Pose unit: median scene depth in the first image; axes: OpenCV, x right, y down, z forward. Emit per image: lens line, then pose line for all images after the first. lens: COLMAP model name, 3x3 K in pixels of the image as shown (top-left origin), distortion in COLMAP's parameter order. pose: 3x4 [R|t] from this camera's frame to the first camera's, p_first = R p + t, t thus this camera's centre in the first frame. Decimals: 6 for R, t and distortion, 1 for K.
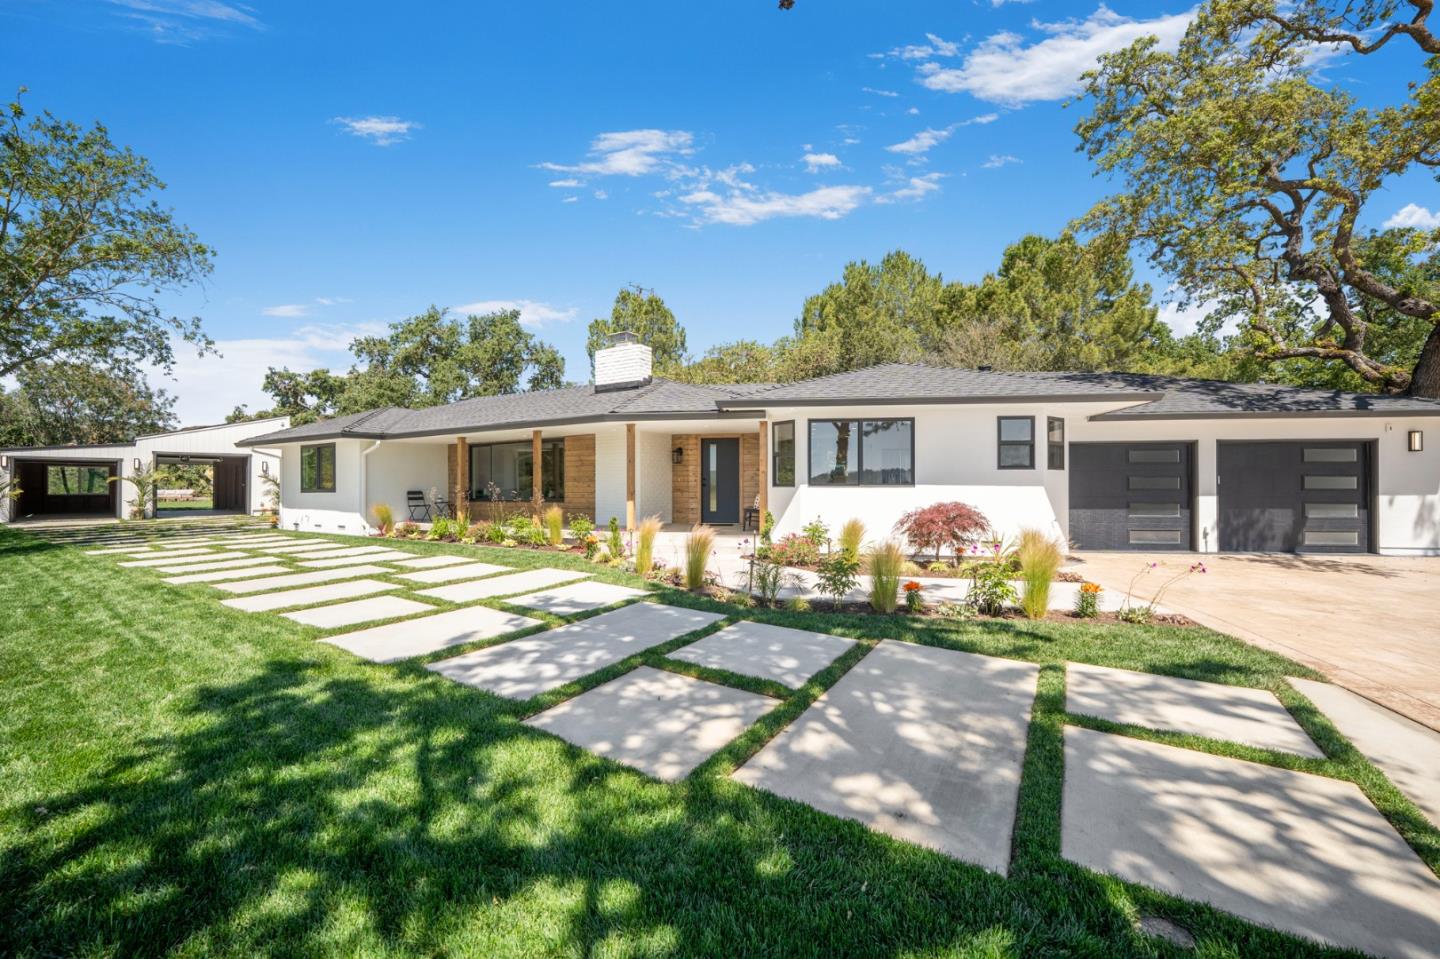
lens RADIAL K [[590.5, 0, 716.3], [0, 590.5, 483.4], [0, 0, 1]] dist [0.000479, -0.000305]
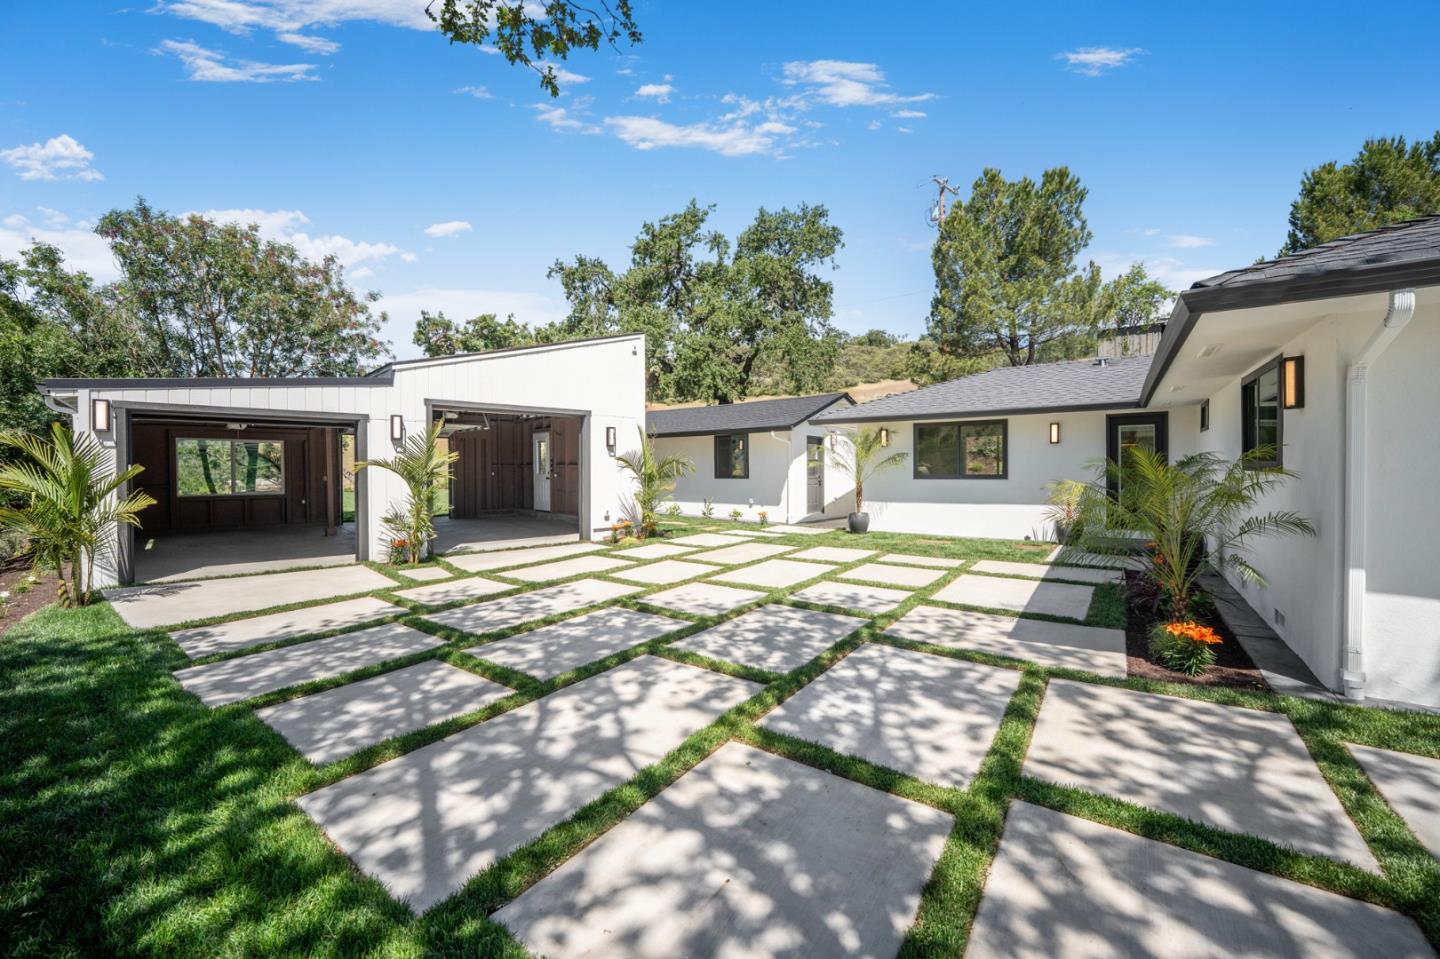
lens RADIAL K [[590.5, 0, 727.0], [0, 590.5, 470.9], [0, 0, 1]] dist [0.000479, -0.000305]
pose [[0.998867, -0.006743, -0.047098, -0.715715], [0.007221, 0.999924, 0.009996, -0.004830], [0.047027, -0.010325, 0.998840, 0.583107]]
